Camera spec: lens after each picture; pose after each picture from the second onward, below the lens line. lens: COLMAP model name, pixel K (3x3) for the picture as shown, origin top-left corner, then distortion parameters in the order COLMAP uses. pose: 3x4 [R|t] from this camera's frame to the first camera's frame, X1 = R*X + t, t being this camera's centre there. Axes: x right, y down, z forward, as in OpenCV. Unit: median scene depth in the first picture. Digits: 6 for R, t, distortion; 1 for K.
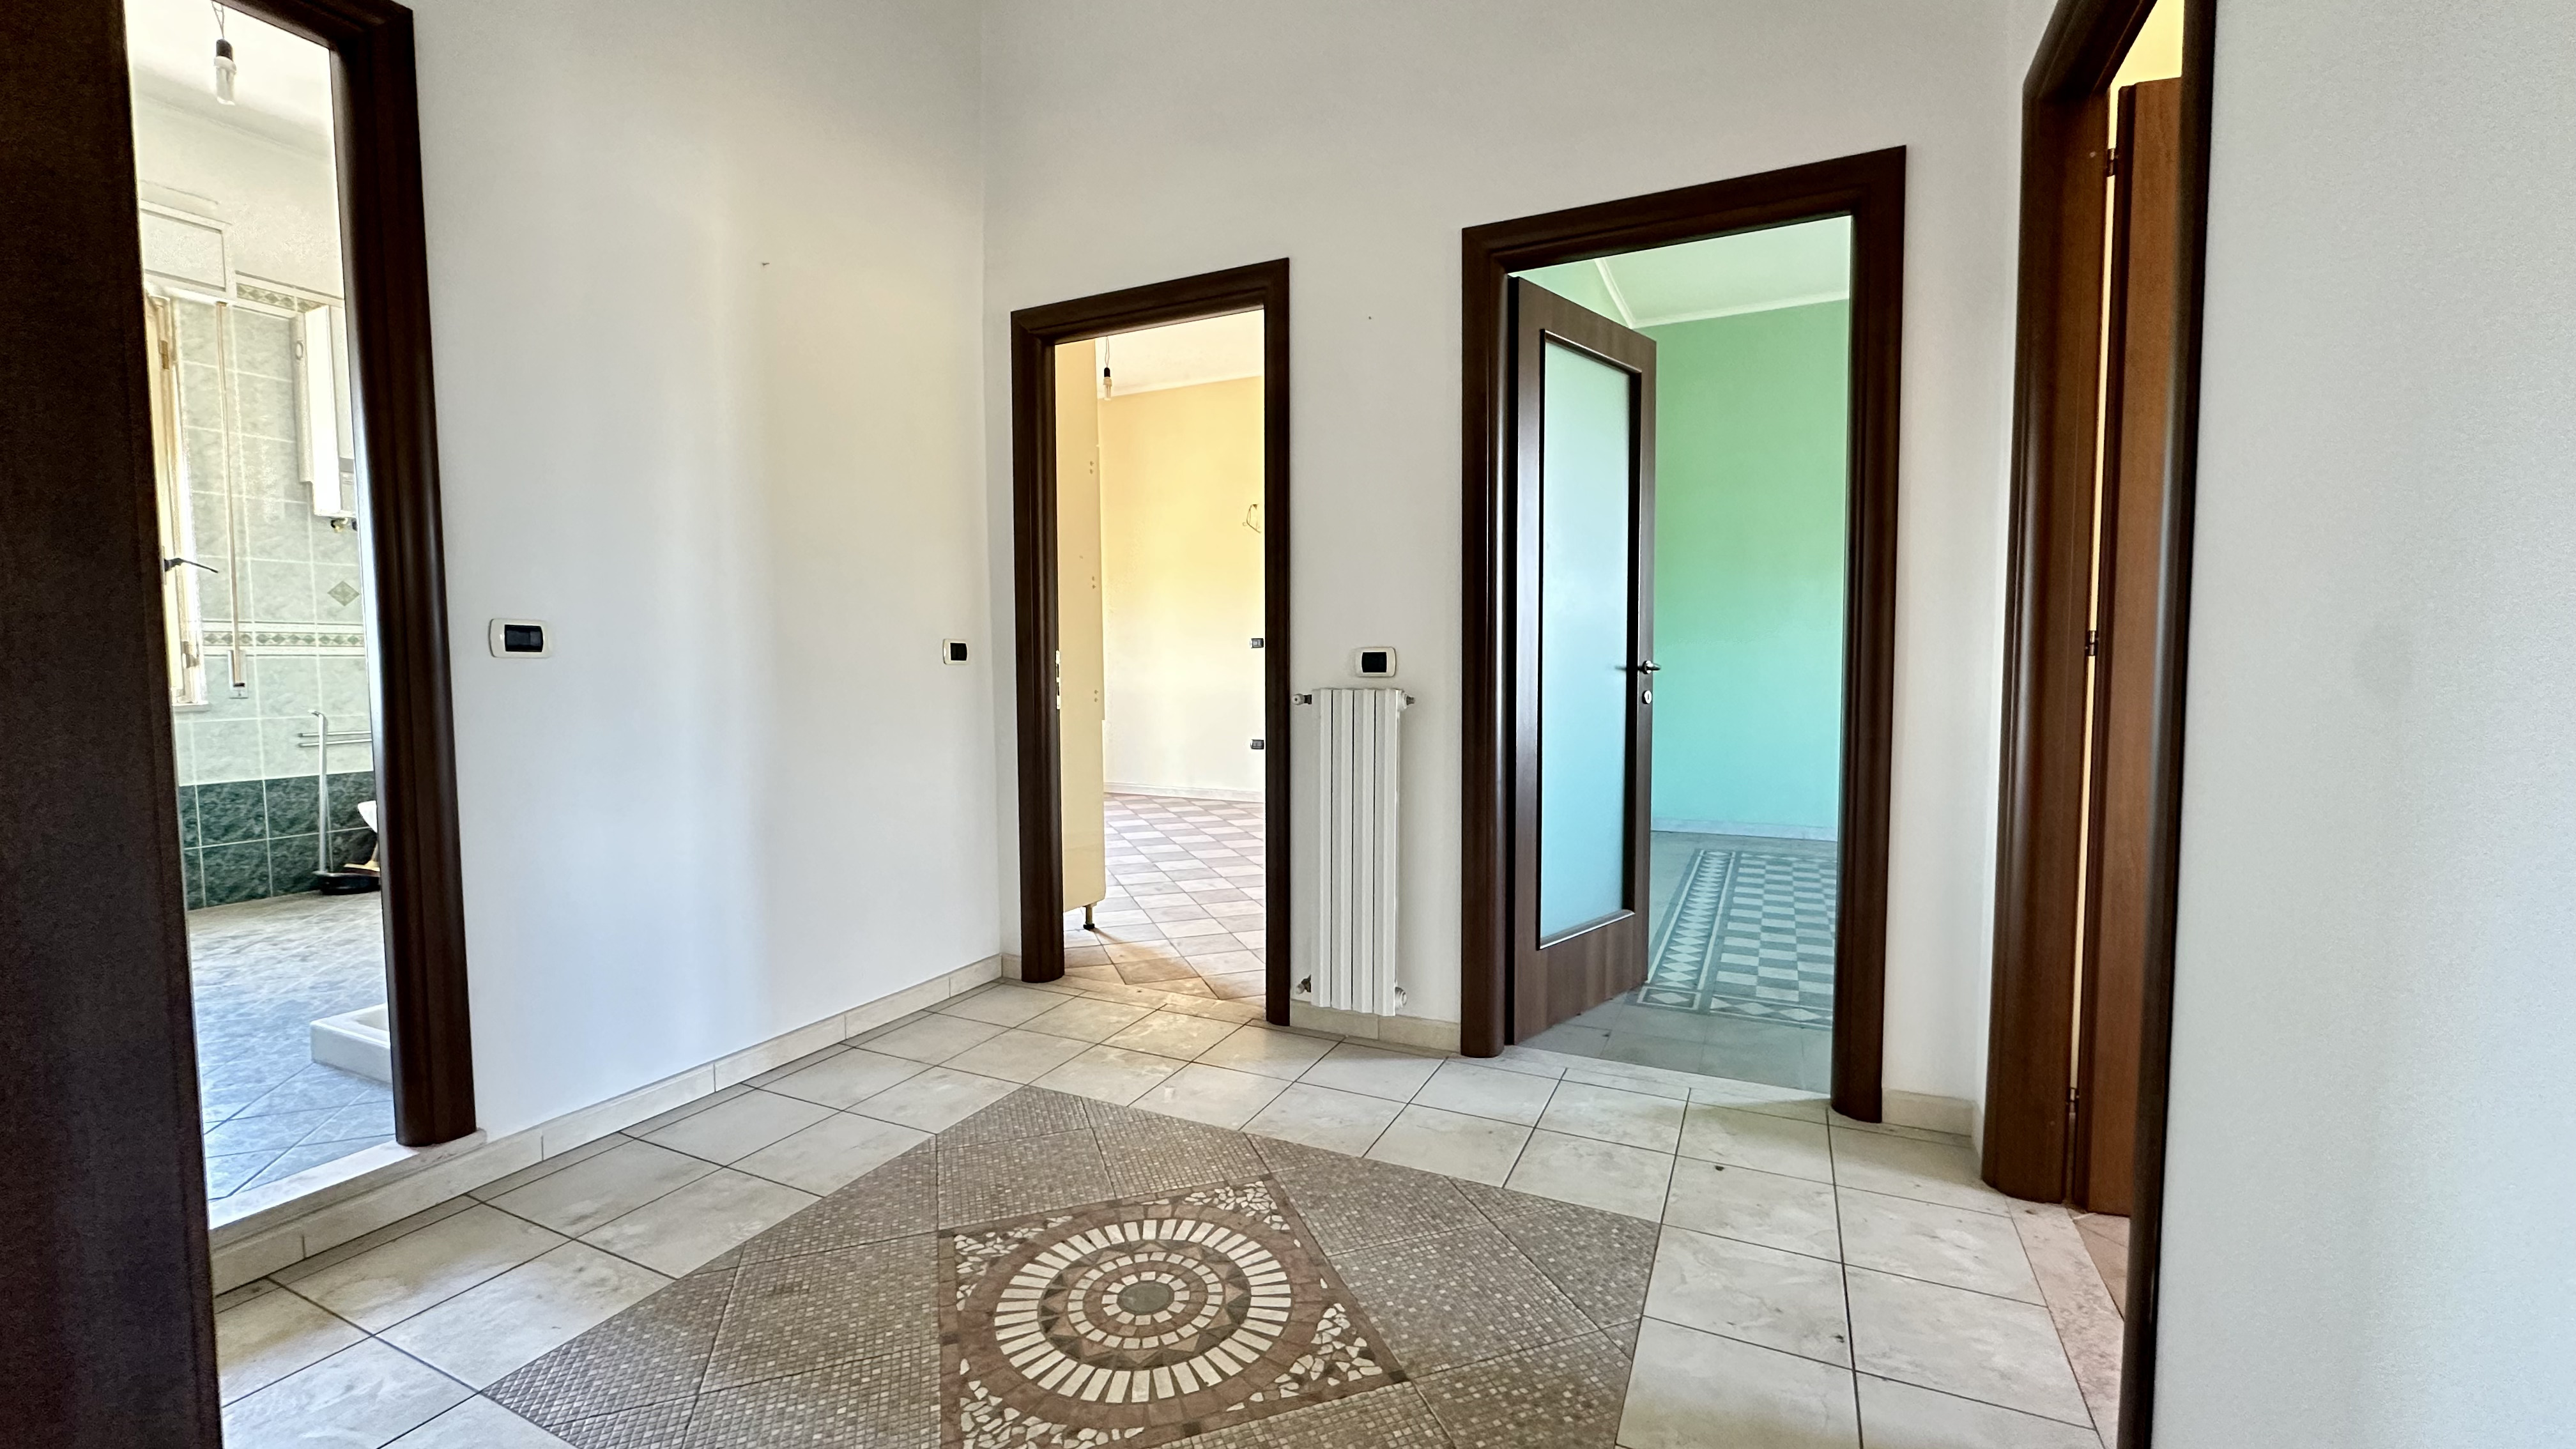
lens RADIAL K [[1026.6, 0, 1284.4], [0, 1026.6, 719.9], [0, 0, 1]] dist [-0.003947, 0.001102]
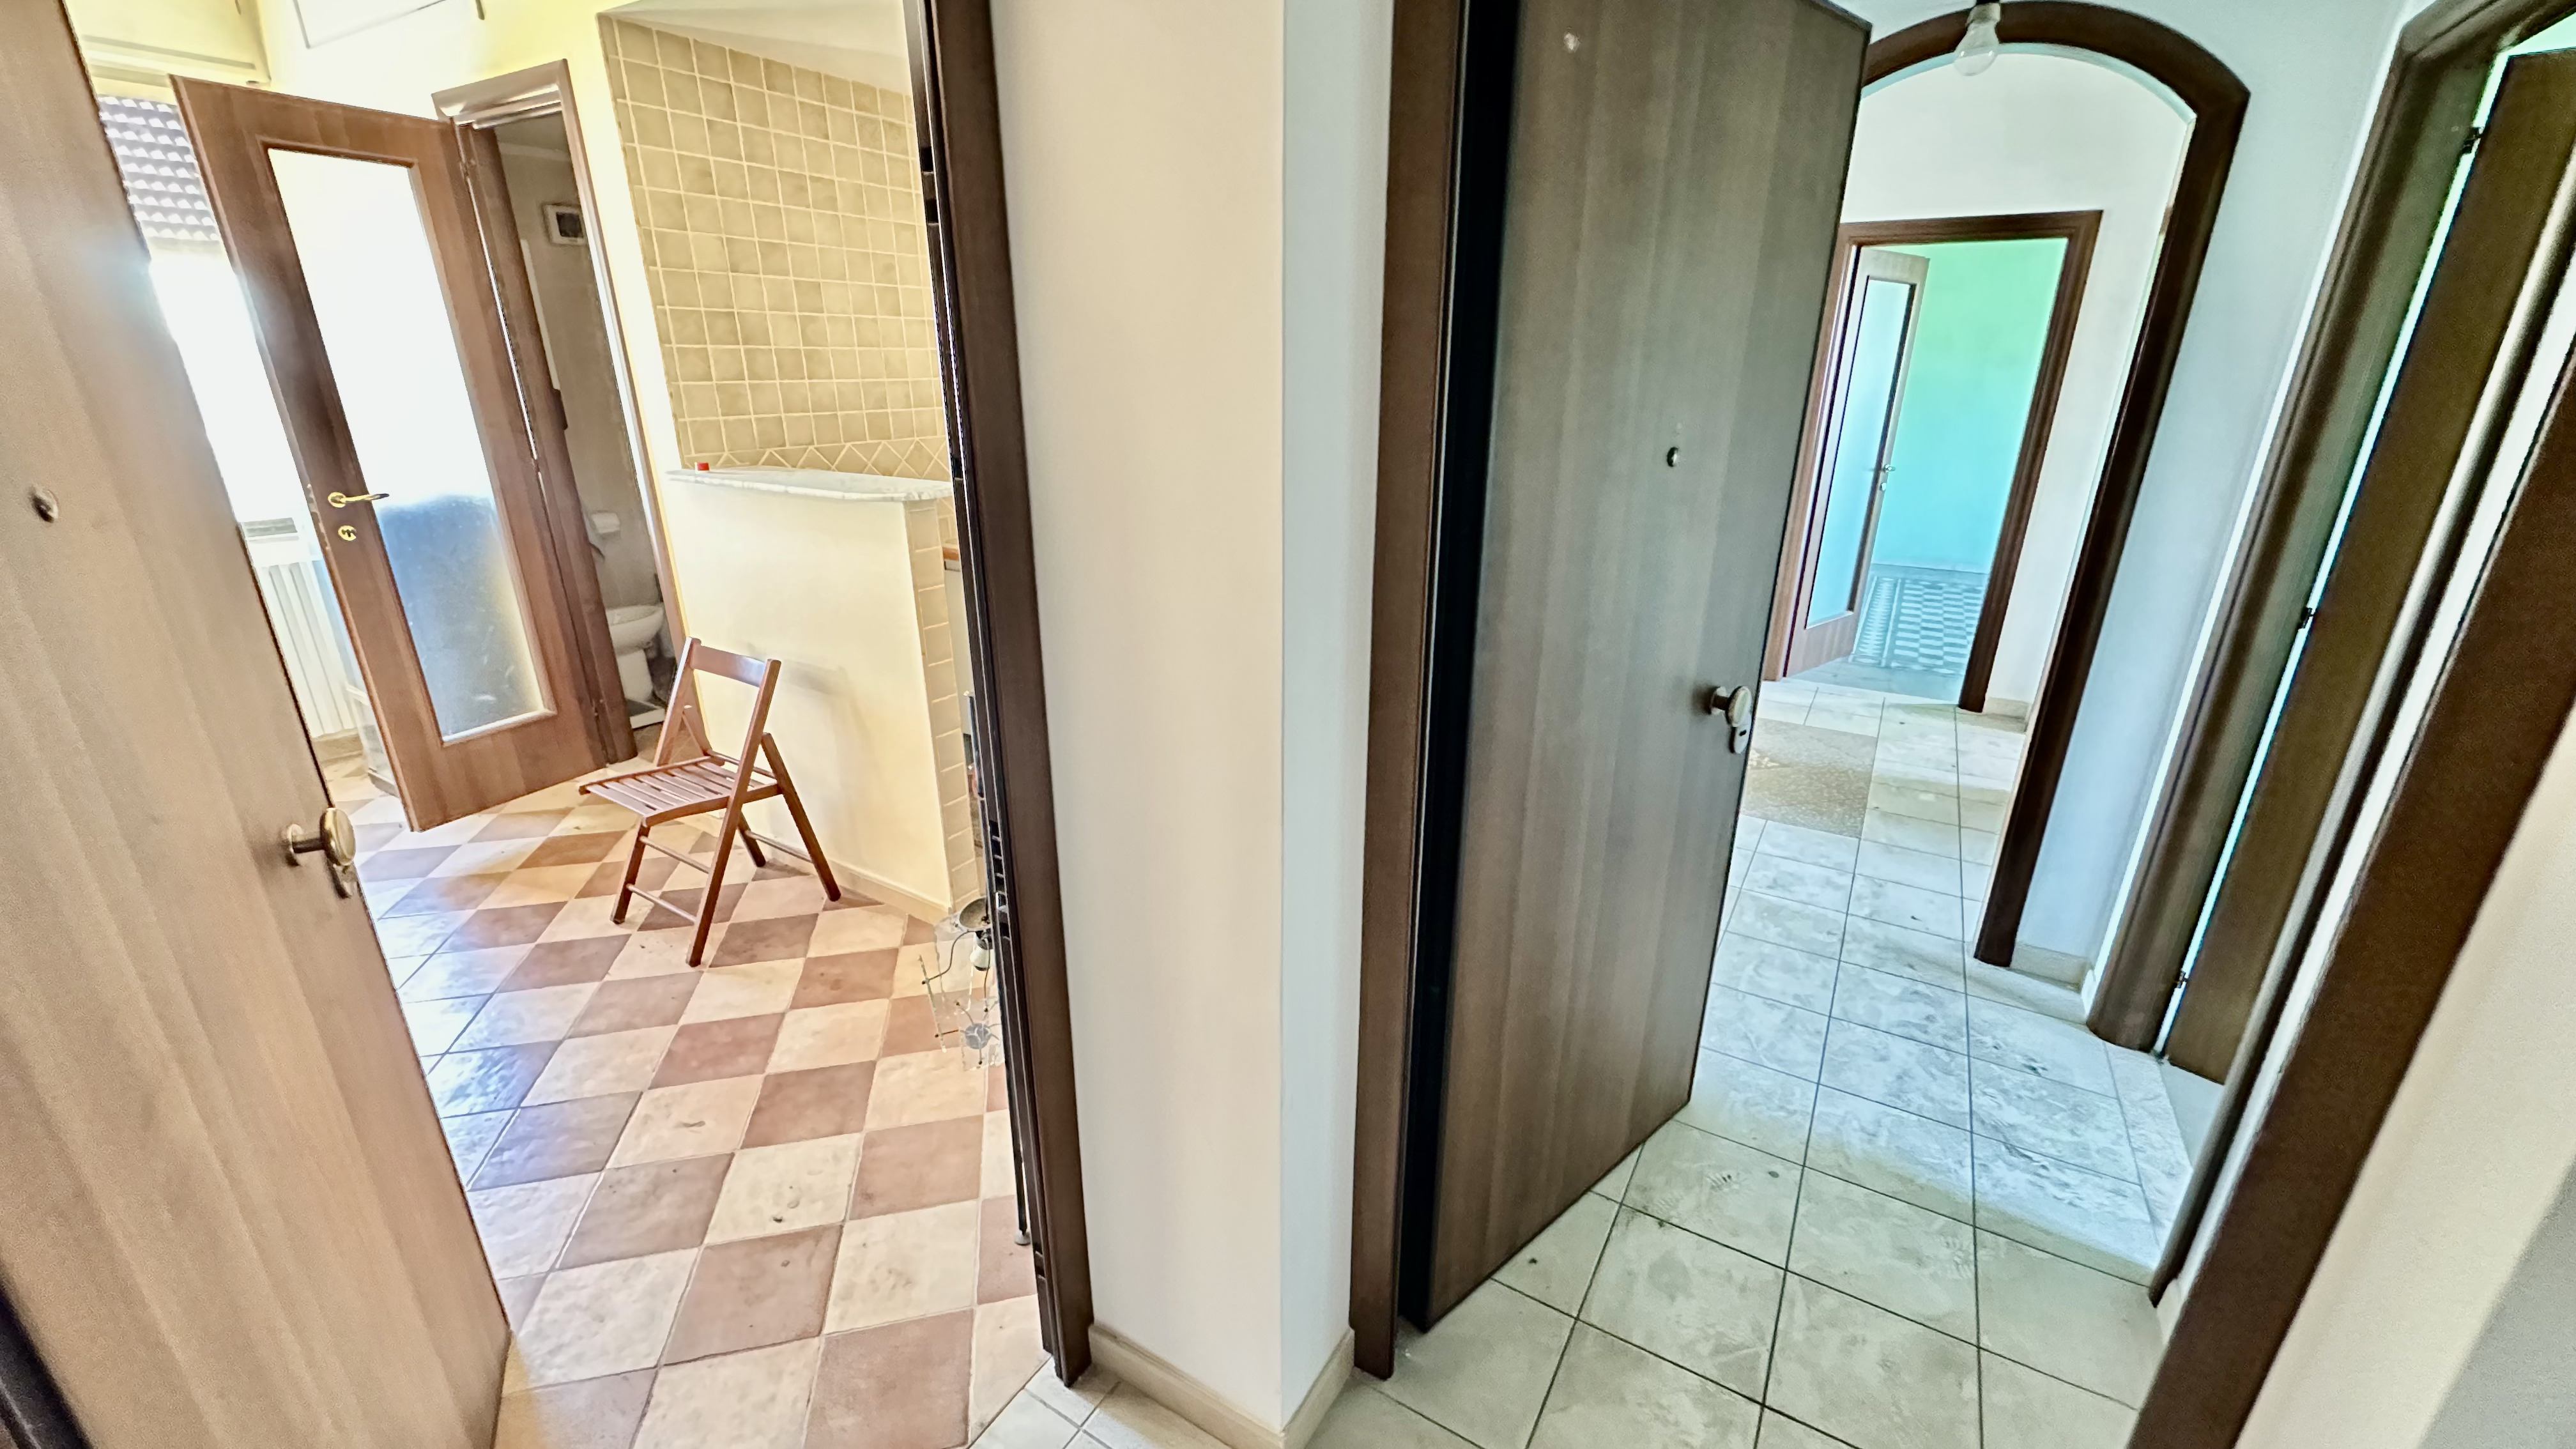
lens RADIAL K [[1026.6, 0, 1291.3], [0, 1026.6, 725.9], [0, 0, 1]] dist [-0.003947, 0.001102]
pose [[0.995904, 0.041493, -0.080338, -0.450651], [-0.016957, 0.958436, 0.284804, -0.105330], [0.088816, -0.282276, 0.955213, -0.783214]]
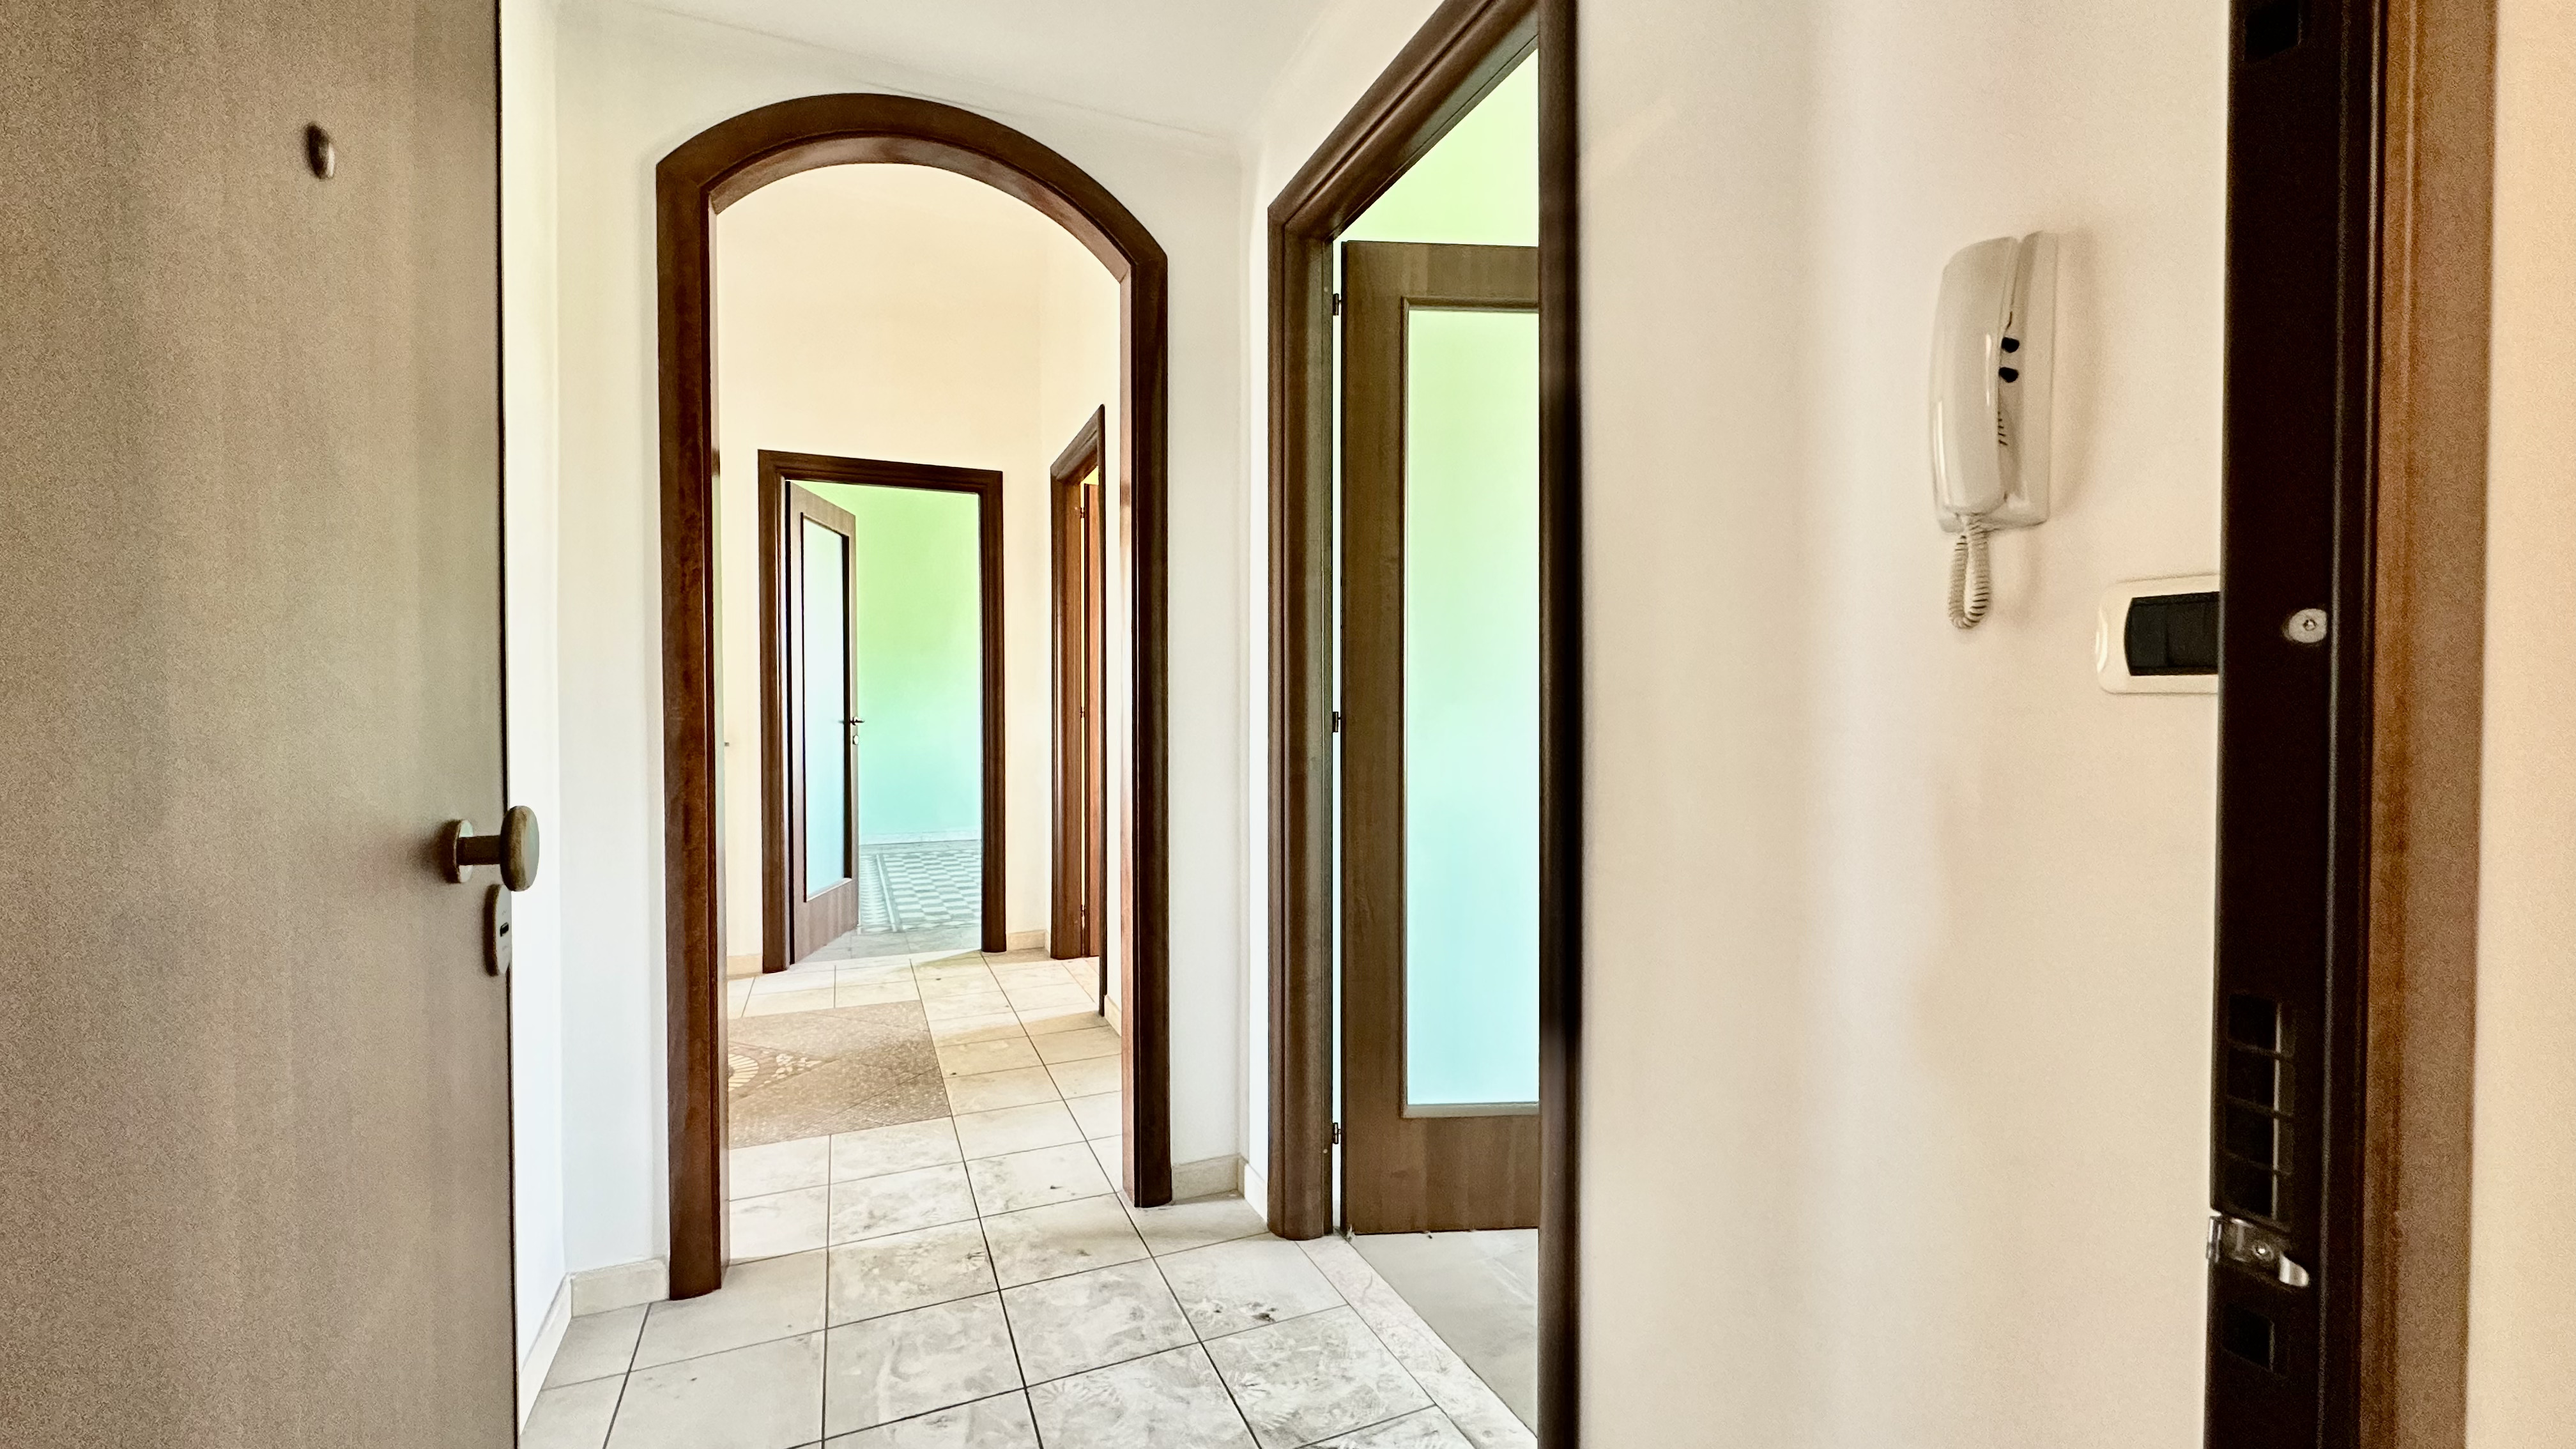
lens RADIAL K [[1026.6, 0, 1285.7], [0, 1026.6, 720.5], [0, 0, 1]] dist [-0.003947, 0.001102]
pose [[0.654403, -0.007425, 0.756109, -0.388230], [0.040751, 0.998845, -0.025461, 0.014421], [-0.755047, 0.047474, 0.653950, -0.503412]]
